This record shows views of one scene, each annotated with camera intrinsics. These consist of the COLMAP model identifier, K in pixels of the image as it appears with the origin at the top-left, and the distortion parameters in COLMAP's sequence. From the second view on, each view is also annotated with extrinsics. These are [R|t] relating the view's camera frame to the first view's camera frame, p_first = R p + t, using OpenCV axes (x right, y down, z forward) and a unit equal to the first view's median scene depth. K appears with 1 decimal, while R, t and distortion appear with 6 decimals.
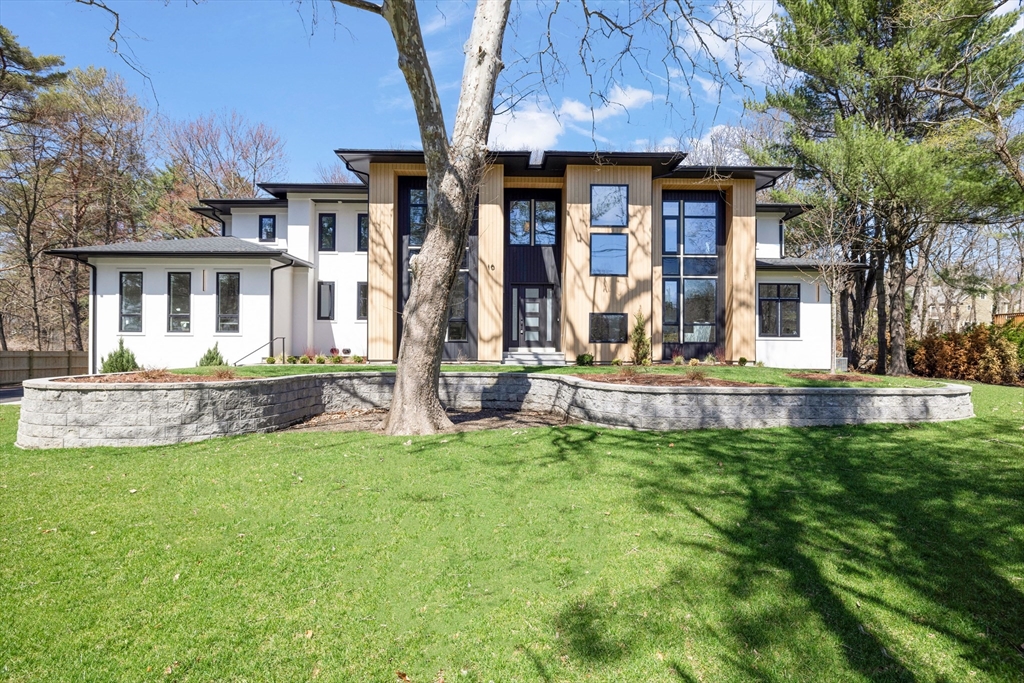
lens RADIAL K [[478.6, 0, 512.0], [0, 478.6, 341.5], [0, 0, 1]] dist [0.002415, 0.000642]
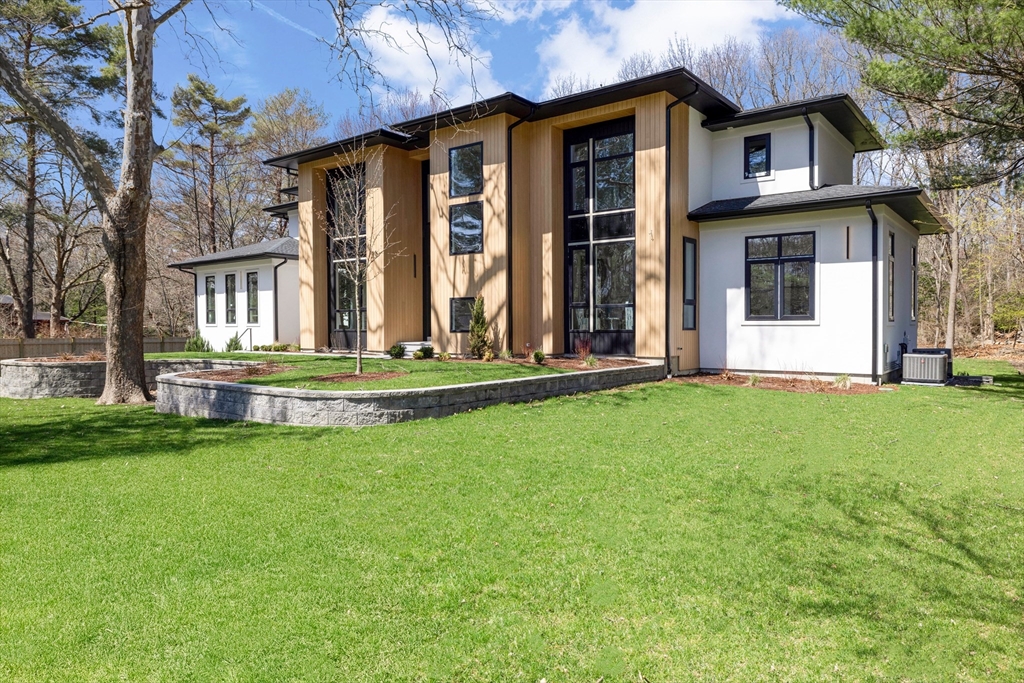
lens RADIAL K [[668.6, 0, 512.0], [0, 668.6, 341.5], [0, 0, 1]] dist [0.041833, -0.000651]
pose [[0.773907, 0.008556, -0.633242, 1.021557], [0.013621, 0.999453, 0.030150, -0.016259], [0.633153, -0.031958, 0.773366, 0.123088]]
